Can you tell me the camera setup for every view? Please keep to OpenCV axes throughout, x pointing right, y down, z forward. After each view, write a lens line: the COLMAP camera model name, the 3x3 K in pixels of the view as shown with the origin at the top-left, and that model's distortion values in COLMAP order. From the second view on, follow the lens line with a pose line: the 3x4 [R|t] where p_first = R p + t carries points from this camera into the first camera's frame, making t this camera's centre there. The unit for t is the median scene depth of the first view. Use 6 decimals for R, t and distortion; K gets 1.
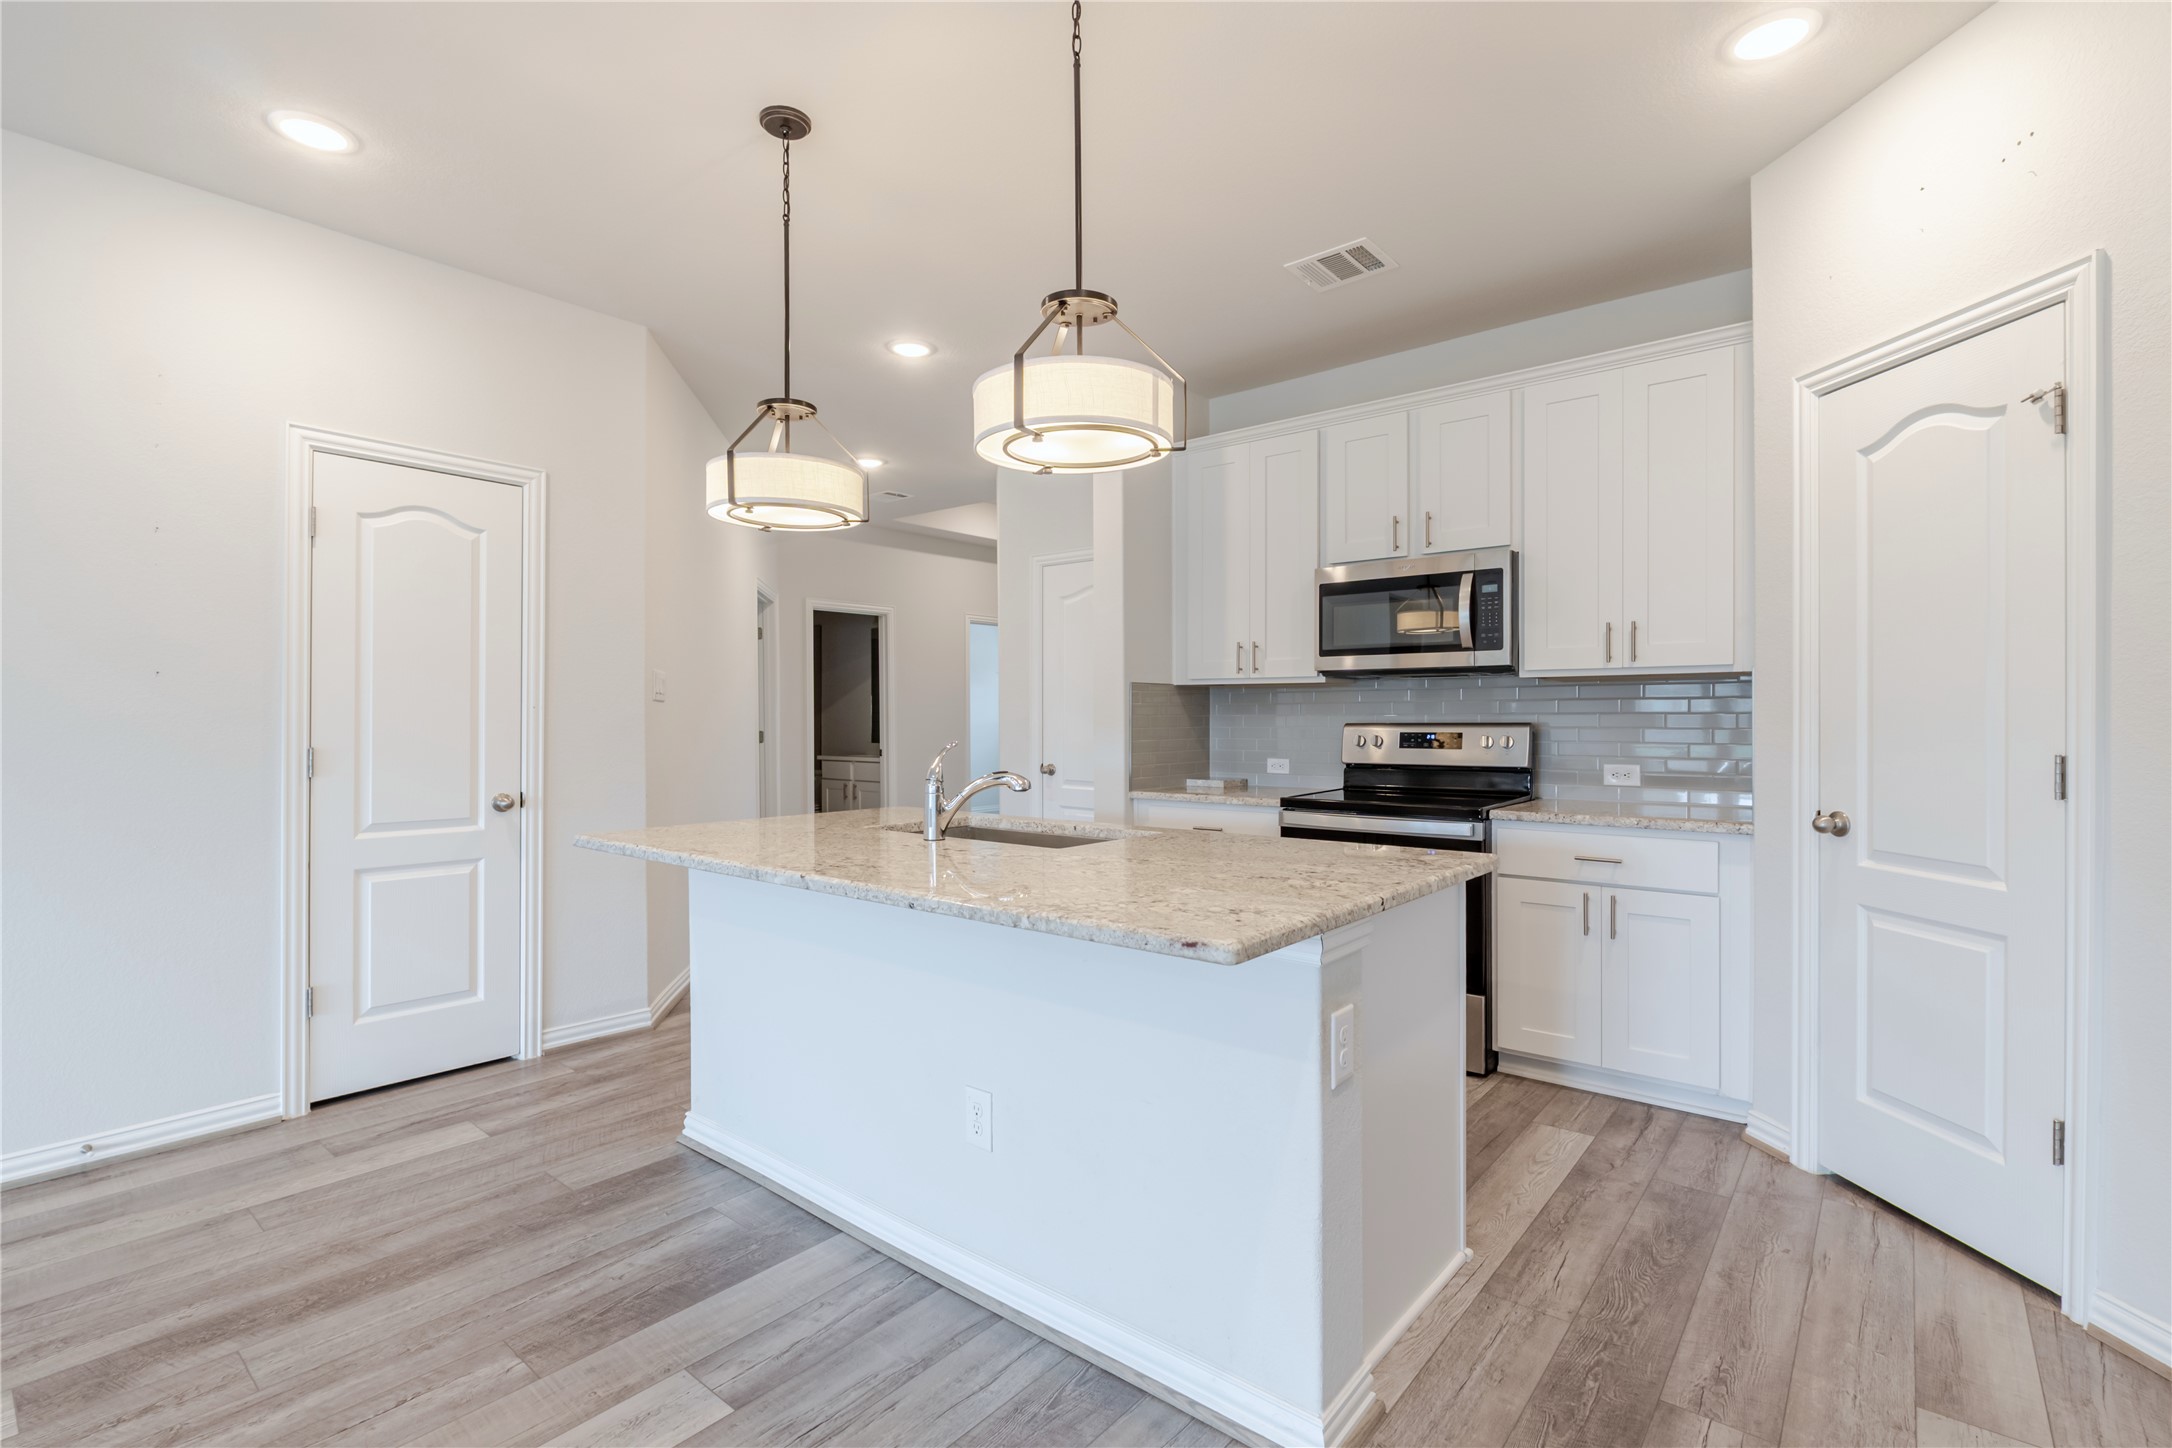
lens RADIAL K [[998.5, 0, 1088.8], [0, 998.5, 717.5], [0, 0, 1]] dist [-0.007104, -0.000508]
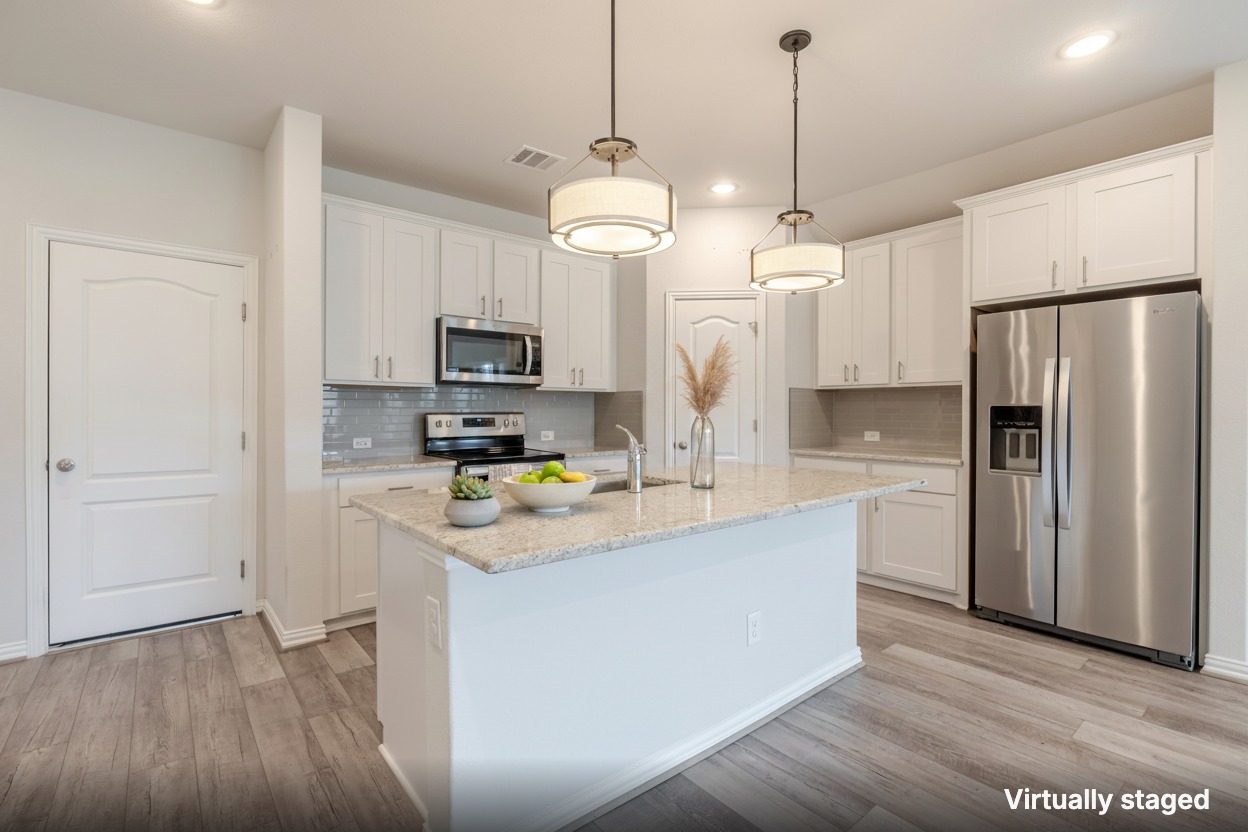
lens RADIAL K [[566.4, 0, 624.0], [0, 566.4, 416.0], [0, 0, 1]] dist [-0.003926, -0.000249]
pose [[0.188711, -0.007443, 0.982004, -0.878584], [0.000350, 0.999972, 0.007512, 0.005953], [-0.982033, -0.001074, 0.188709, 0.780302]]
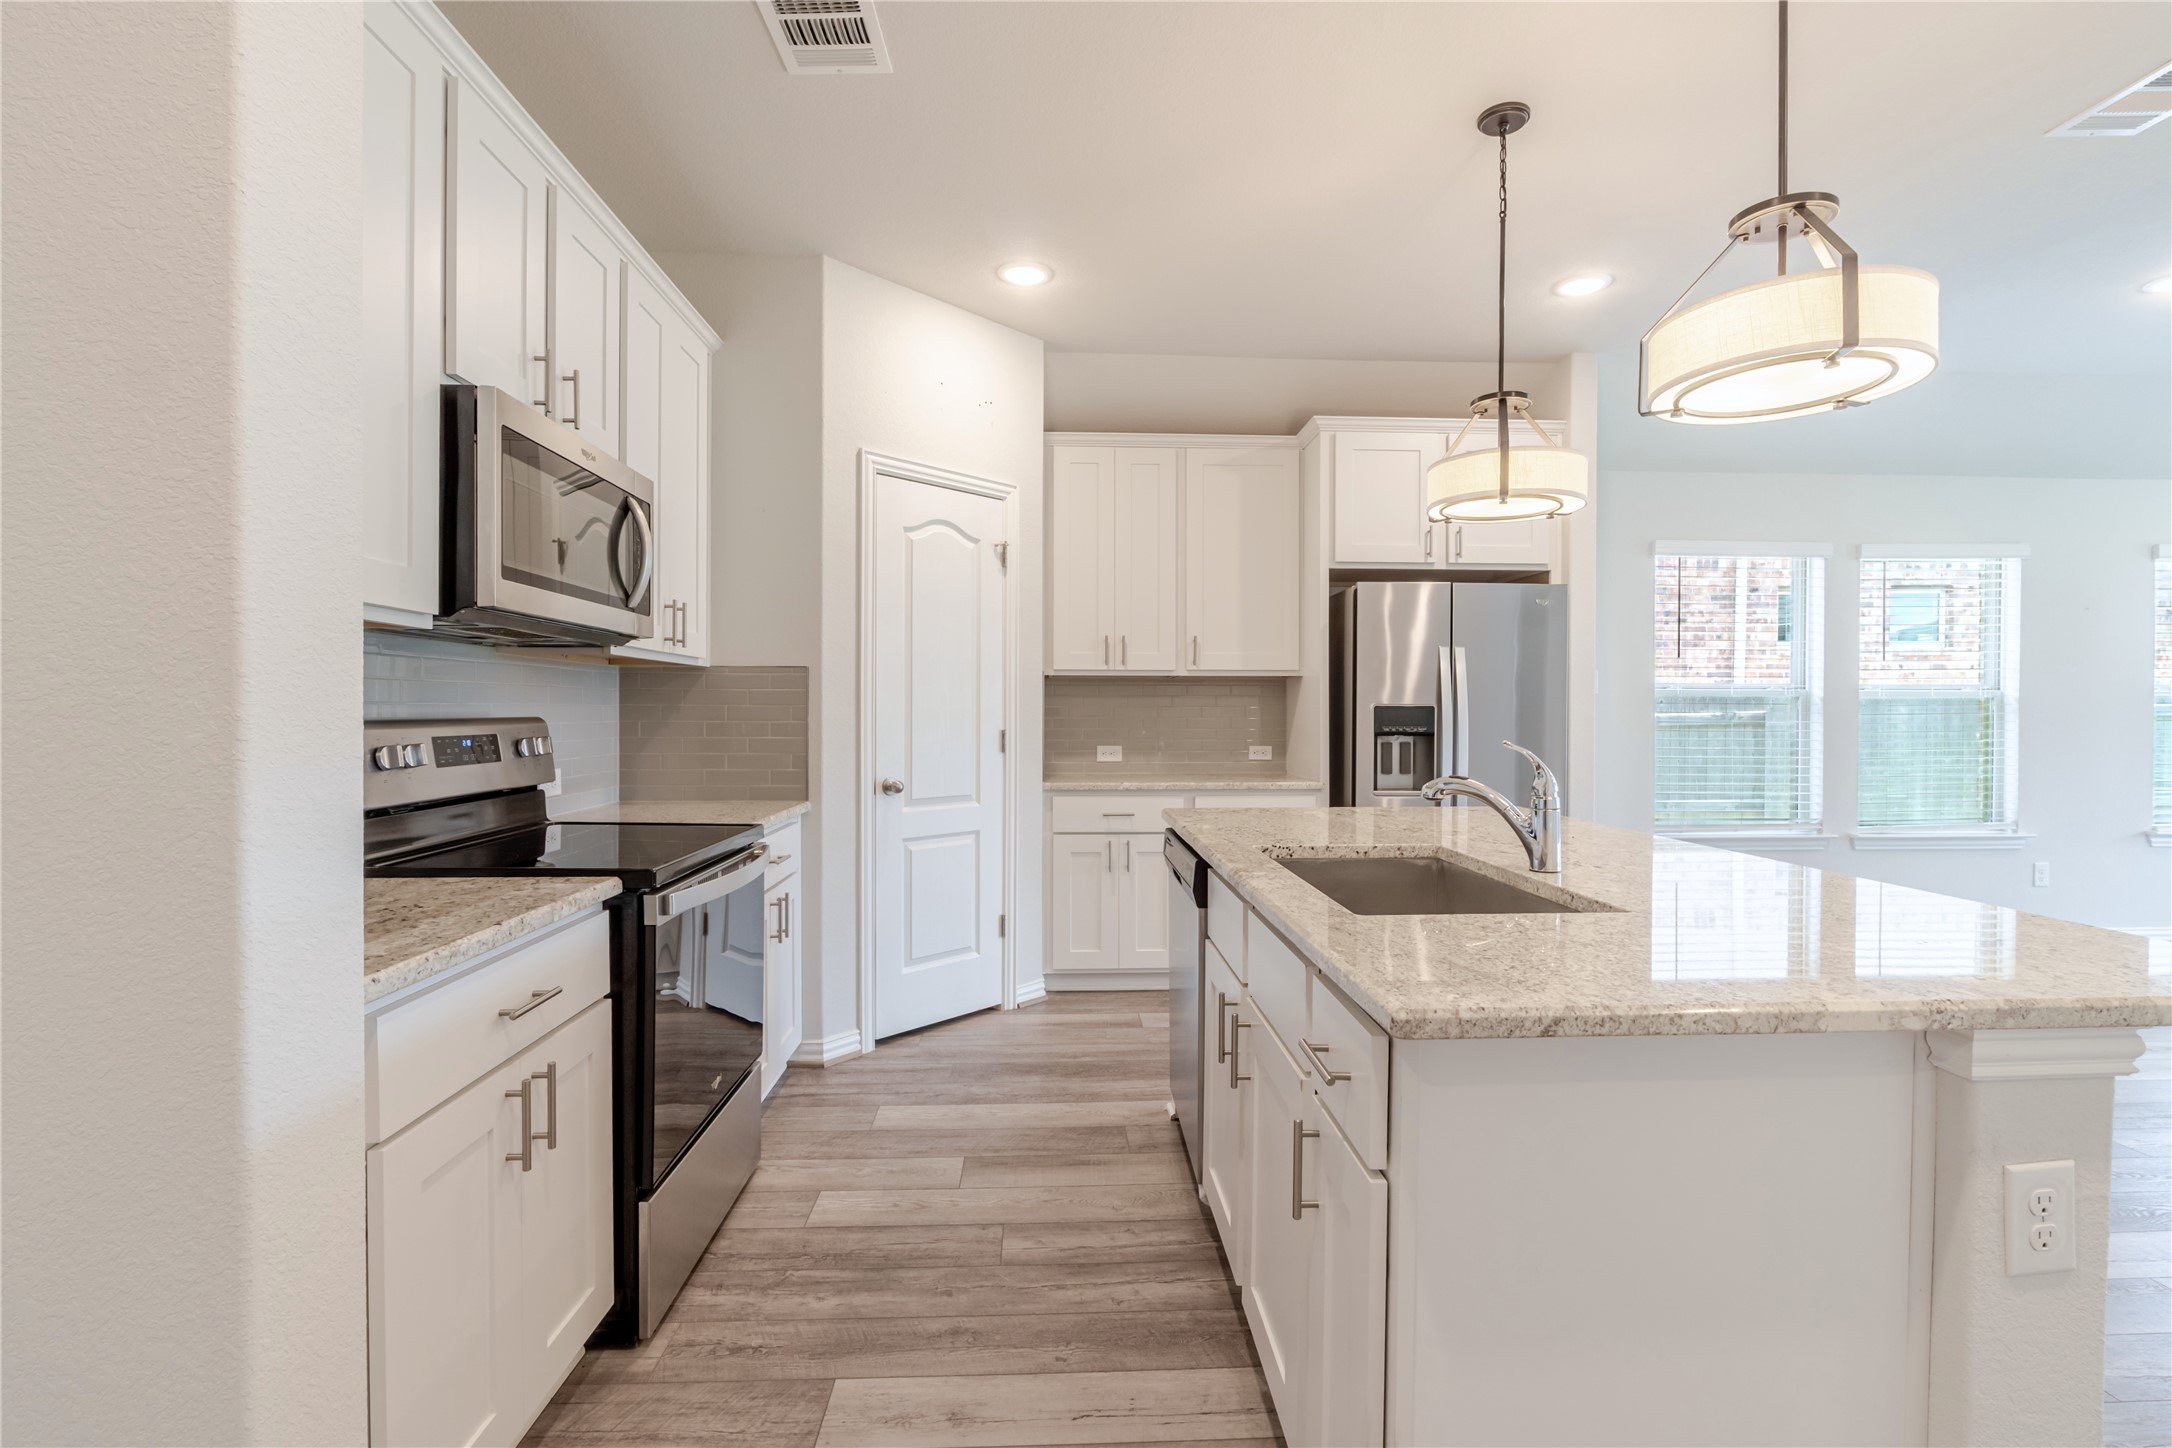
lens RADIAL K [[998.5, 0, 1088.8], [0, 998.5, 717.5], [0, 0, 1]] dist [-0.007104, -0.000508]
pose [[-0.673854, -0.003065, 0.738858, -0.435068], [0.001006, 0.999987, 0.005065, 0.003387], [-0.738864, 0.004156, -0.673842, 1.594651]]
